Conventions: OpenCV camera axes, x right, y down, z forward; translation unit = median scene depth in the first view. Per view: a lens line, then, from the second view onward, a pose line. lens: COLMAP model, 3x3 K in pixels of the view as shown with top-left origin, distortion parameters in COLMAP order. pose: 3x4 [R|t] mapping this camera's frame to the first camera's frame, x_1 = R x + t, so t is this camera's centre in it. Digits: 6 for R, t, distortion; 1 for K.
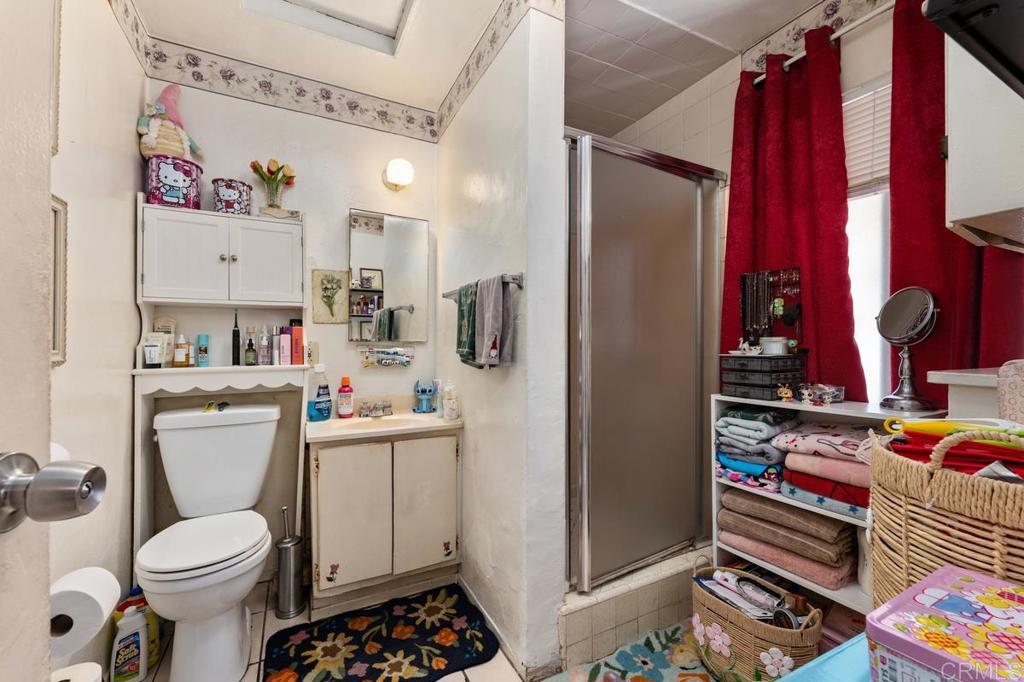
lens RADIAL K [[423.0, 0, 512.2], [0, 423.0, 342.3], [0, 0, 1]] dist [0.000567, -0.000323]
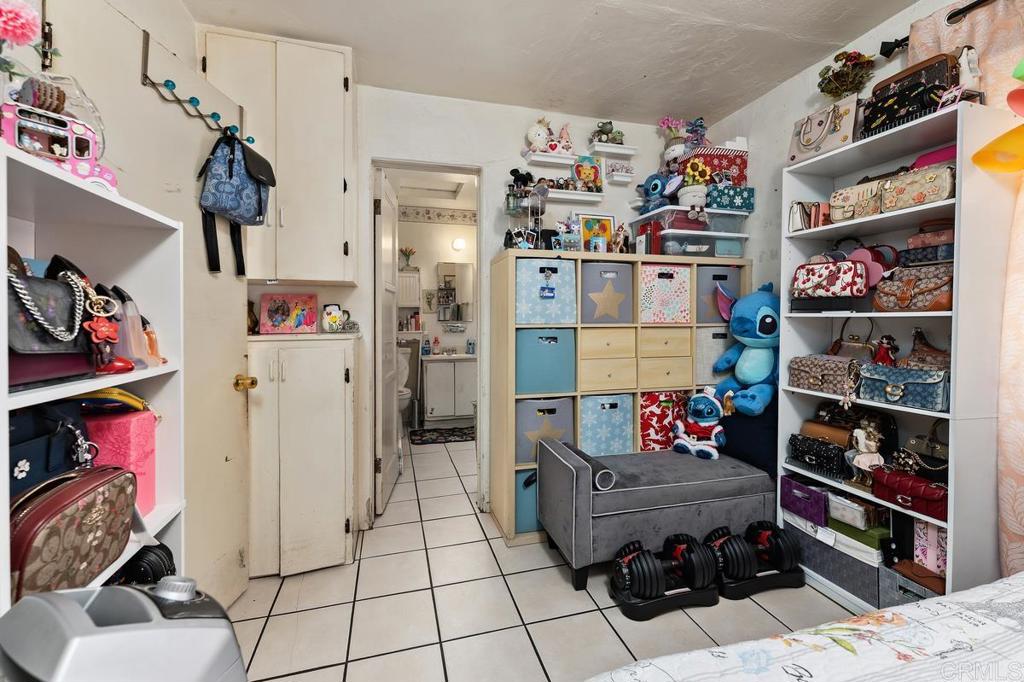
lens RADIAL K [[423.0, 0, 507.0], [0, 423.0, 321.3], [0, 0, 1]] dist [0.000567, -0.000323]
pose [[0.978408, -0.000876, -0.206680, 0.460993], [0.002701, 0.999960, 0.008551, -0.020565], [0.206664, -0.008924, 0.978371, -1.180225]]
